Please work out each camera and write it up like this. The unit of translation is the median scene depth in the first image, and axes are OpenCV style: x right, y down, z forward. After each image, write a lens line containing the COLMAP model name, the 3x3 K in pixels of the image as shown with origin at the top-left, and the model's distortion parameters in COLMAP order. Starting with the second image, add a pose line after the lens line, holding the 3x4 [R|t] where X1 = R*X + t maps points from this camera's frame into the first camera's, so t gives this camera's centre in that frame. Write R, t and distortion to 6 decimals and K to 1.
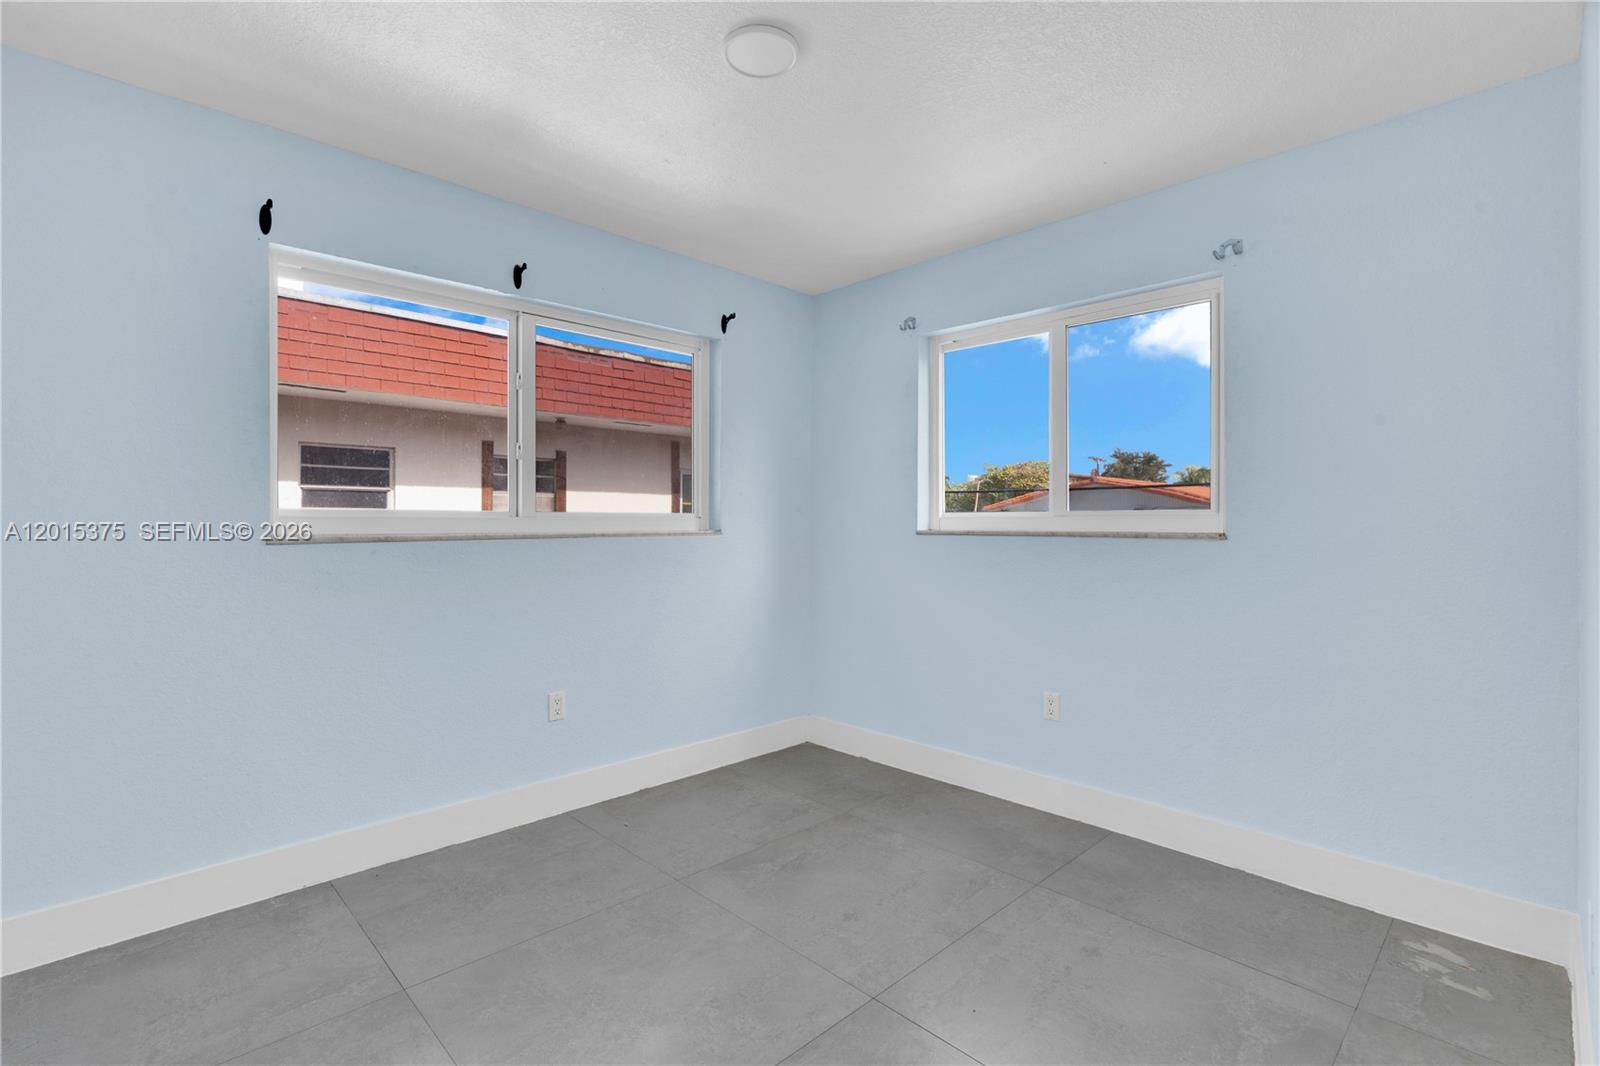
lens RADIAL K [[740.8, 0, 786.5], [0, 740.8, 526.1], [0, 0, 1]] dist [0.000587, 0.000538]
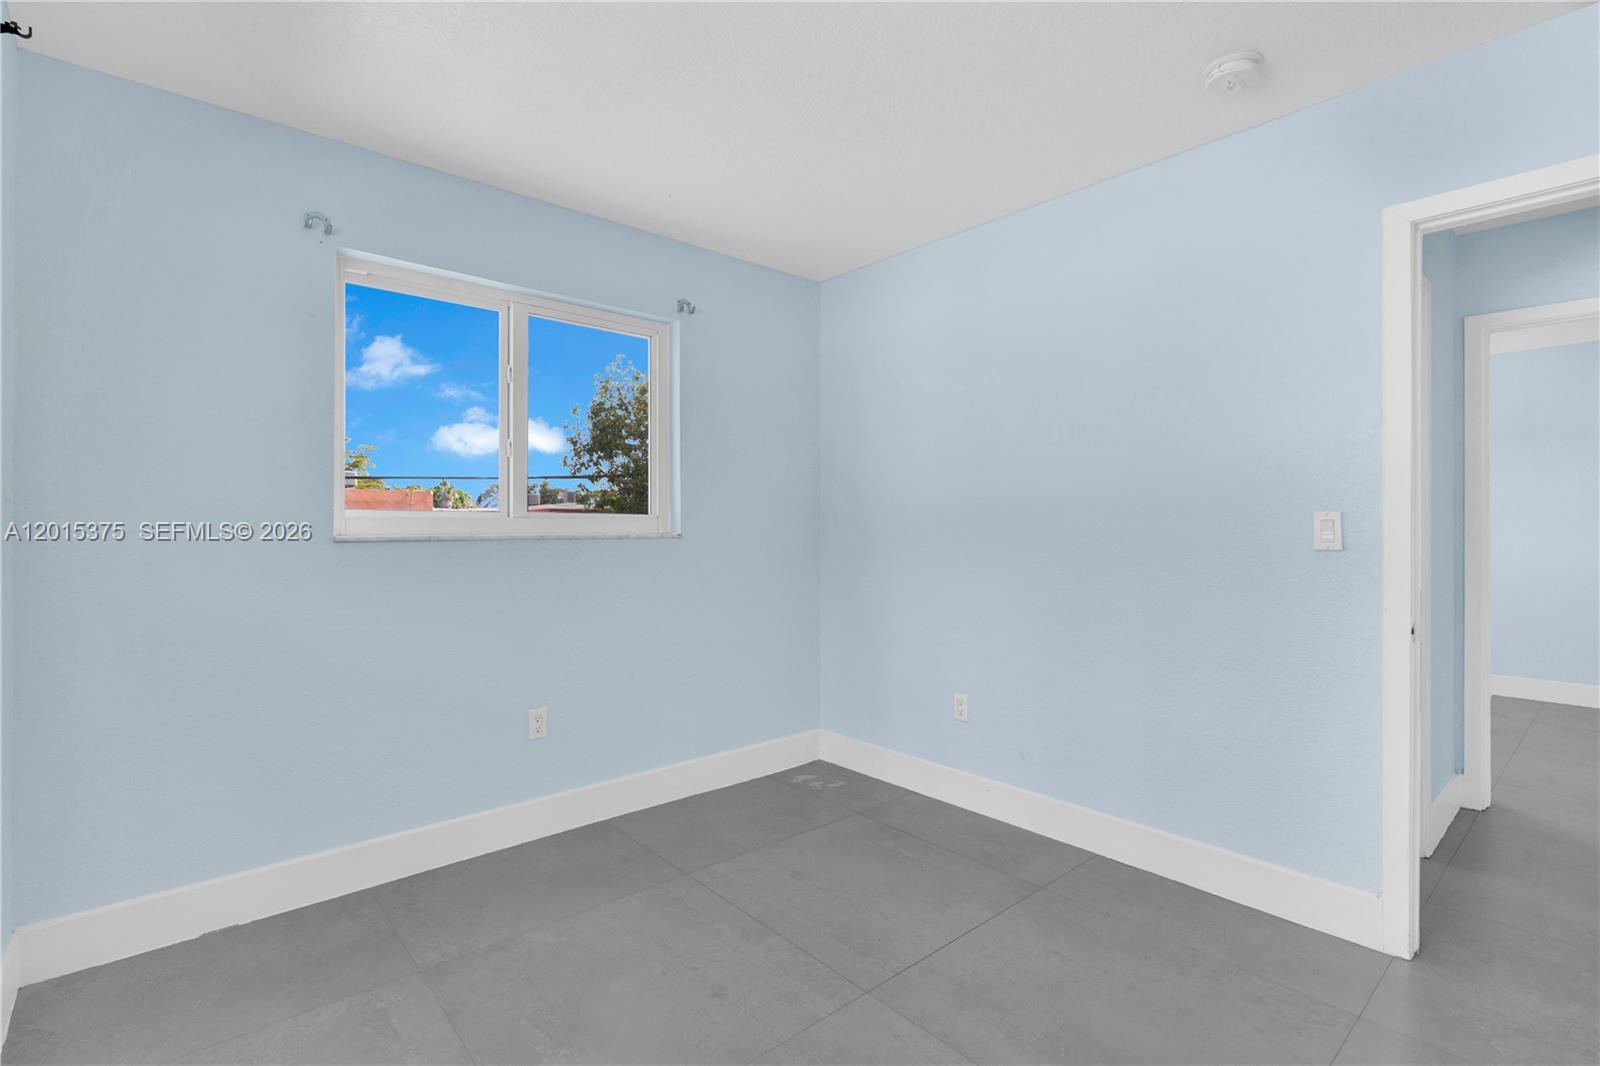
lens RADIAL K [[720.3, 0, 800.8], [0, 720.3, 542.9], [0, 0, 1]] dist [0.000472, 0.000780]
pose [[0.059456, -0.025222, 0.997912, -0.619334], [0.003915, 0.999679, 0.025033, -0.005954], [-0.998223, 0.002418, 0.059536, 0.739423]]
